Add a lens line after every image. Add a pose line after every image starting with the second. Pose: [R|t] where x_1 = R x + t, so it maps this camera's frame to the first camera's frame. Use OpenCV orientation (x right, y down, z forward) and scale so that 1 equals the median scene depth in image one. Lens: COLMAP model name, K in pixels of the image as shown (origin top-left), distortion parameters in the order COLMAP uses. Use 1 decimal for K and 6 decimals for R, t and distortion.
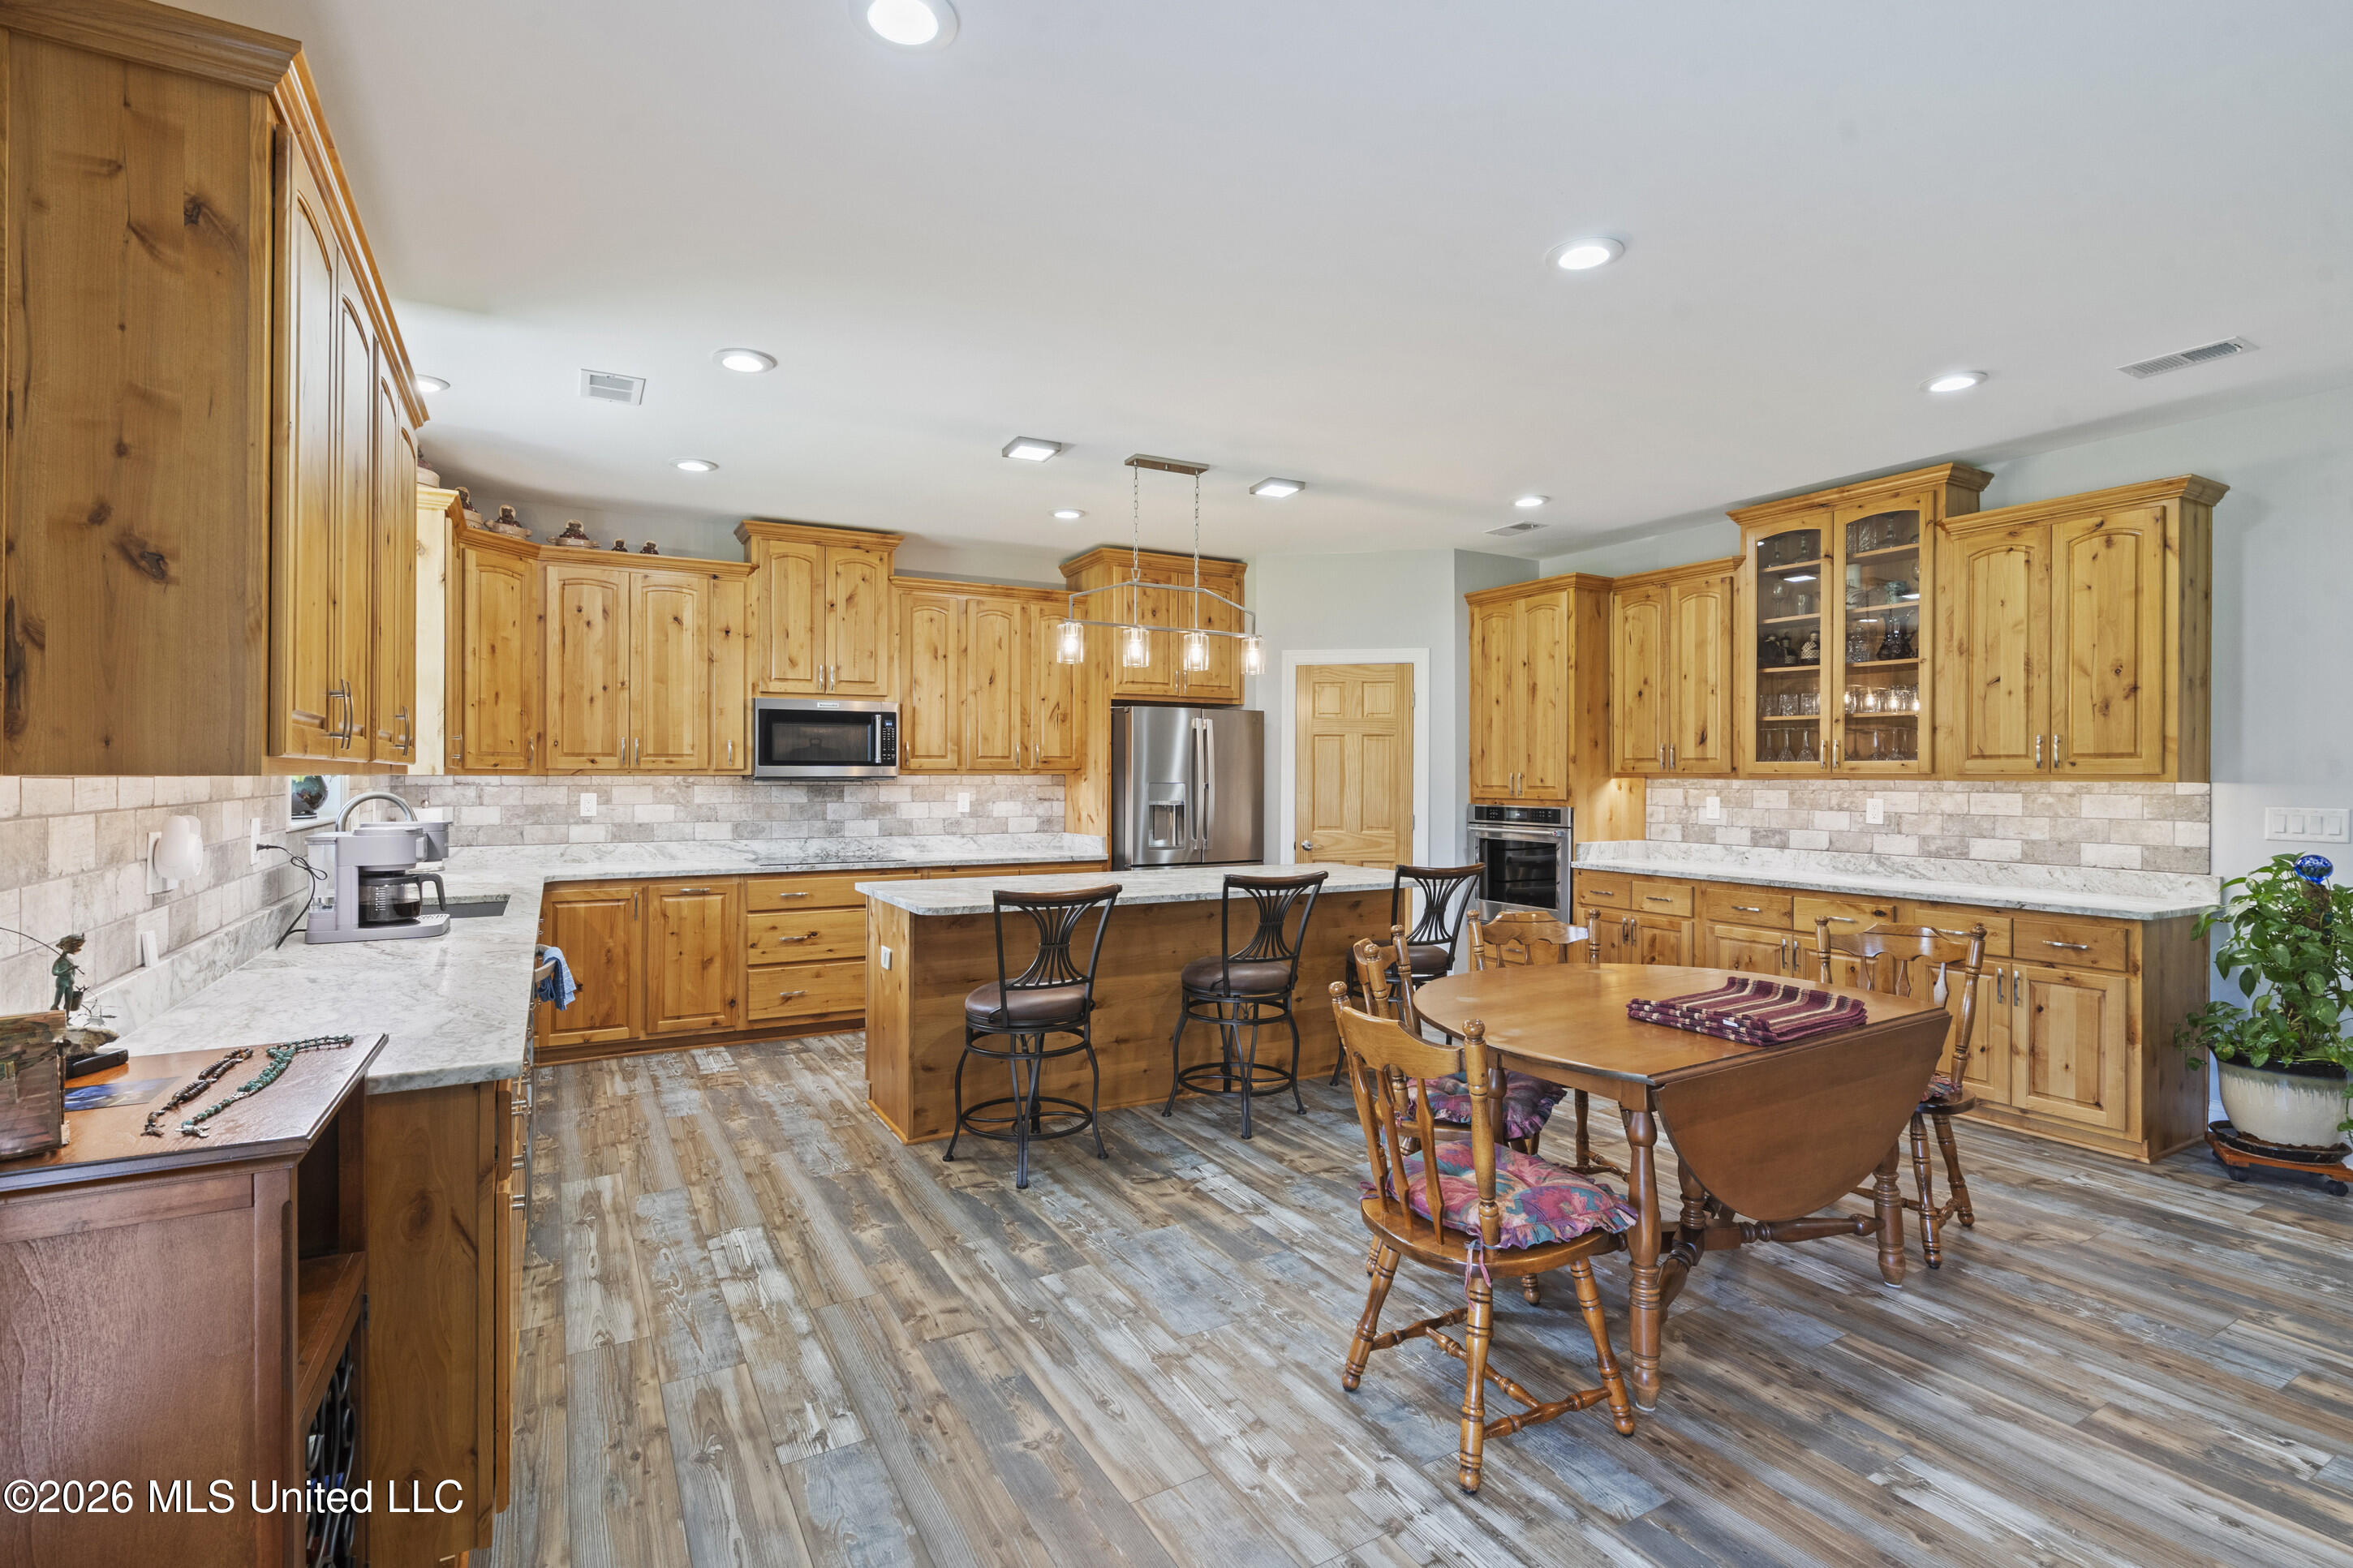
lens RADIAL K [[1072.8, 0, 1171.1], [0, 1072.8, 777.9], [0, 0, 1]] dist [-0.007018, 0.000899]
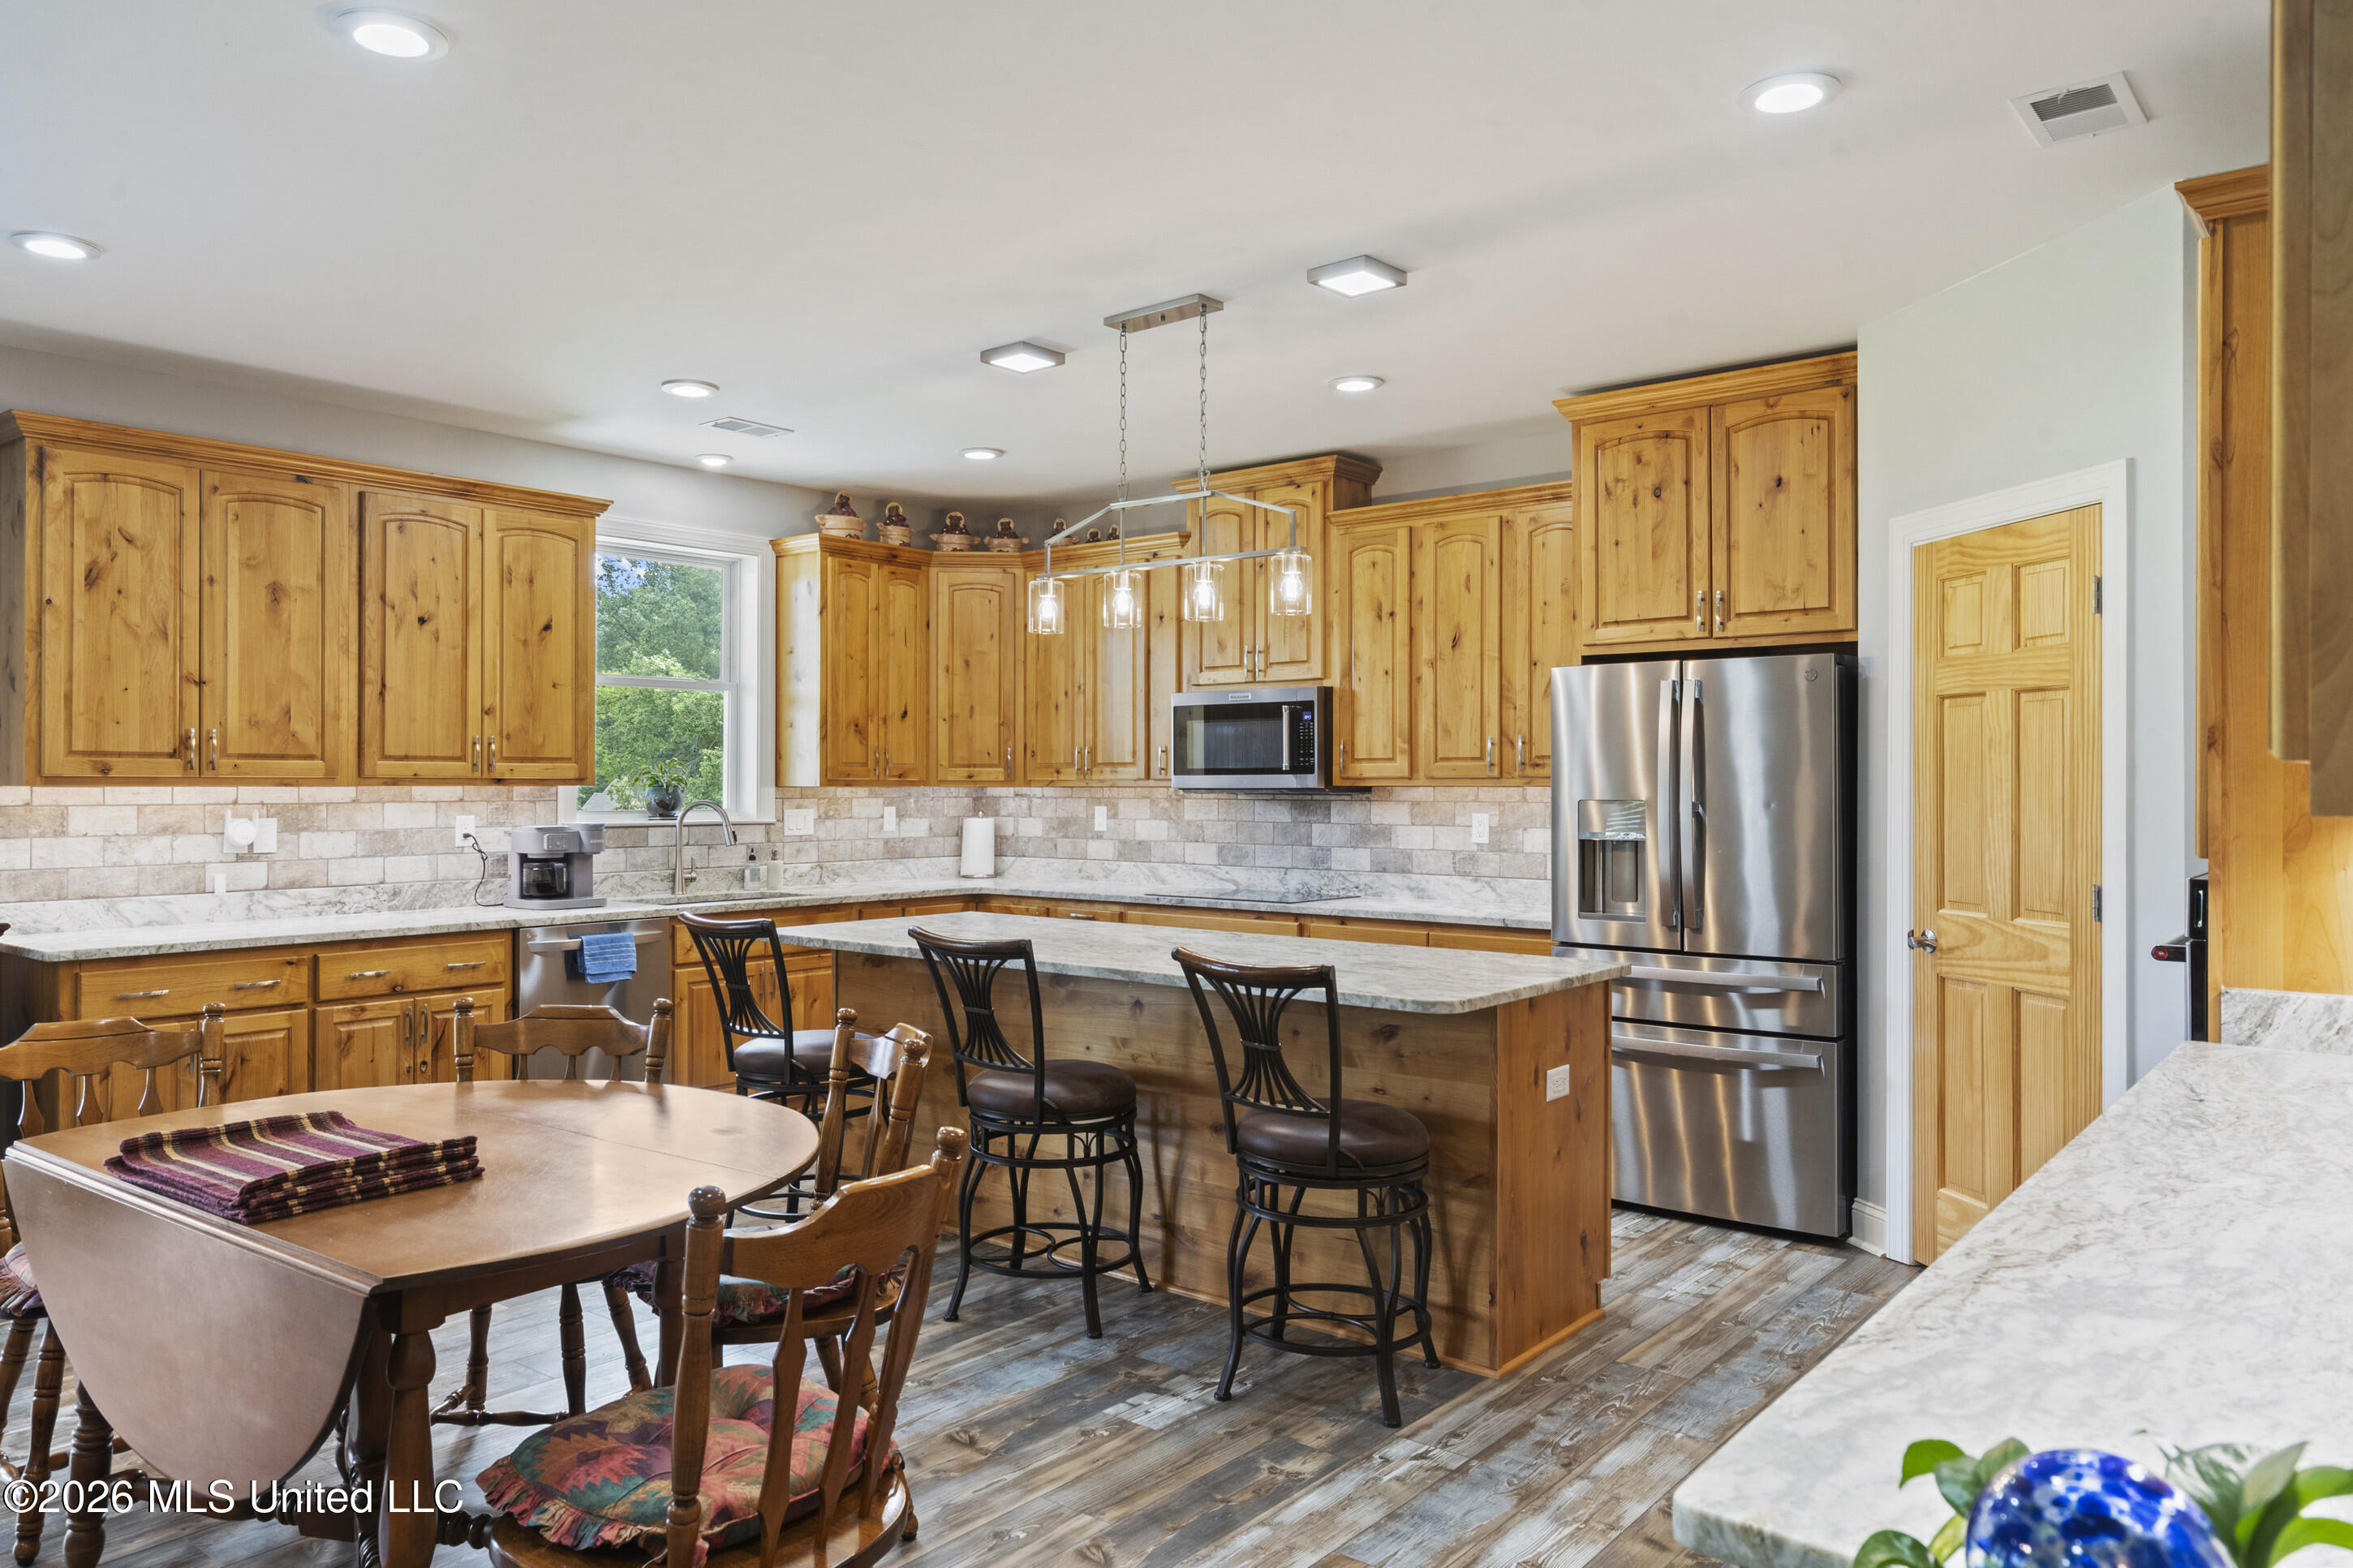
lens RADIAL K [[1609.3, 0, 1175.6], [0, 1609.3, 774.5], [0, 0, 1]] dist [0.005685, 0.002372]
pose [[0.365027, -0.007768, -0.930965, 0.745028], [-0.003645, 0.999946, -0.009772, 0.000294], [0.930990, 0.006961, 0.364979, 0.526963]]
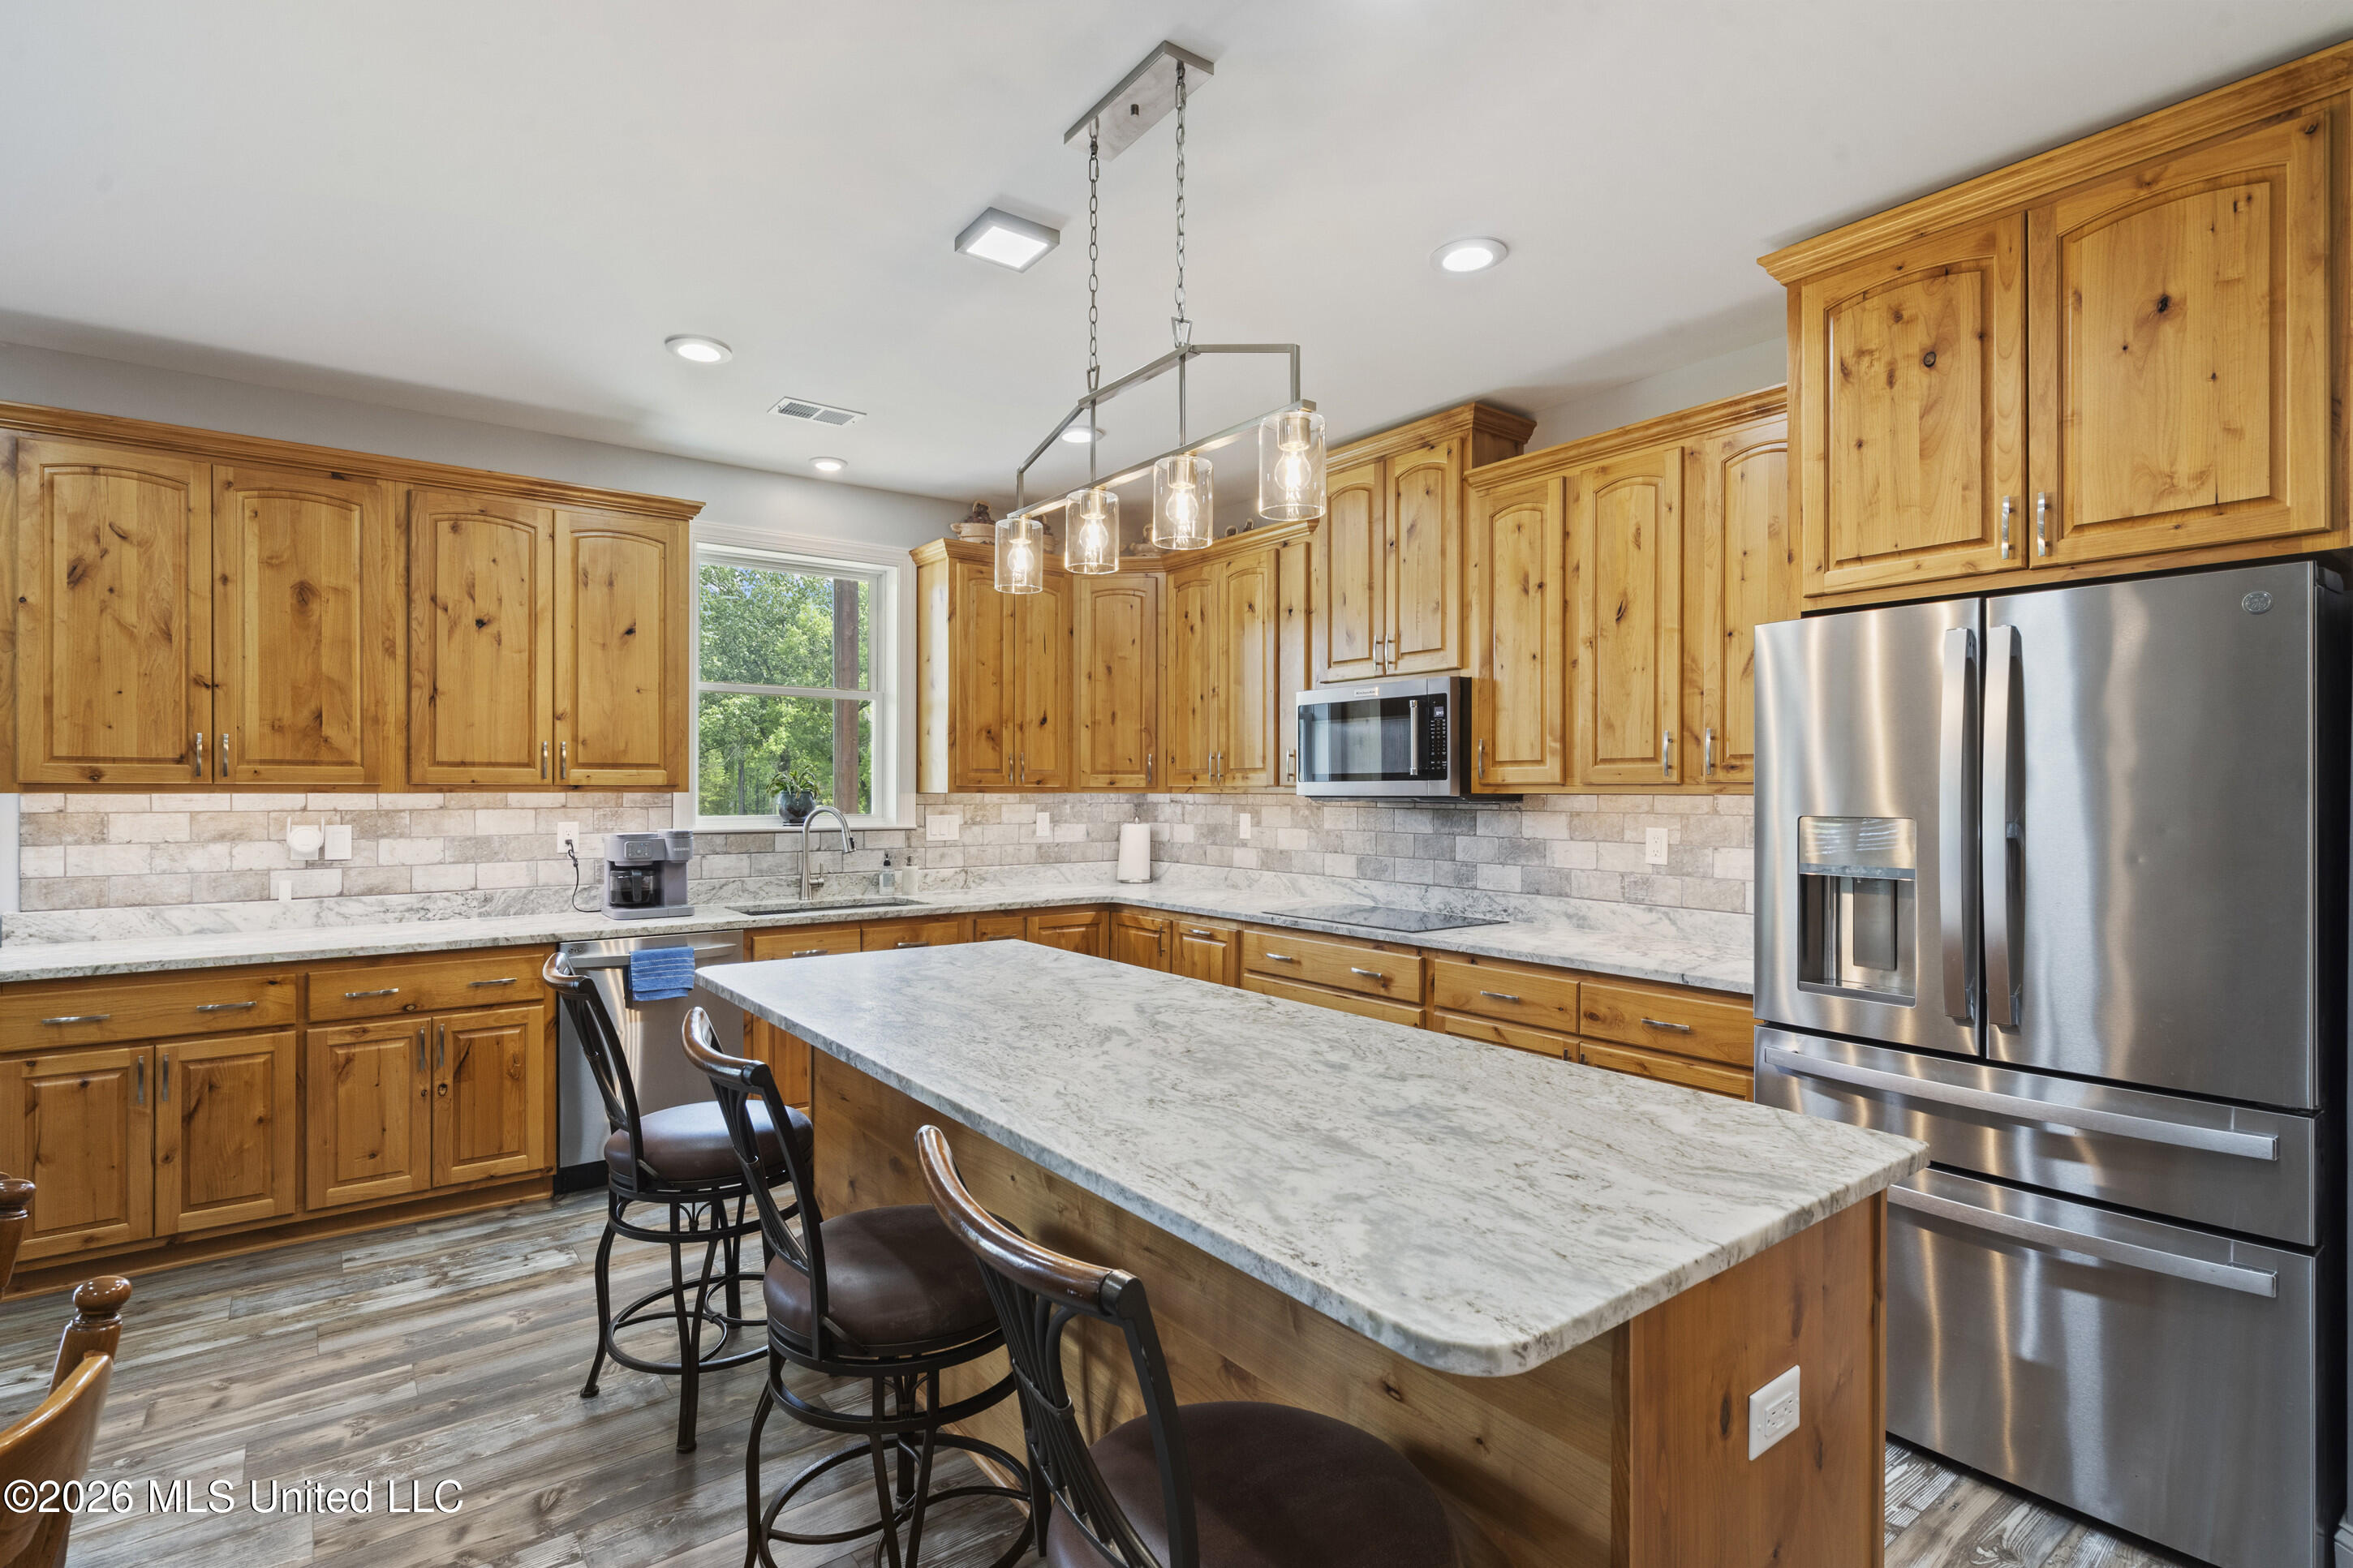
lens RADIAL K [[1132.0, 0, 1159.6], [0, 1132.0, 791.2], [0, 0, 1]] dist [-0.001320, 0.002632]
pose [[0.124037, -0.000044, -0.992278, 0.381297], [-0.005070, 0.999987, -0.000678, -0.003210], [0.992265, 0.005115, 0.124035, 0.774022]]
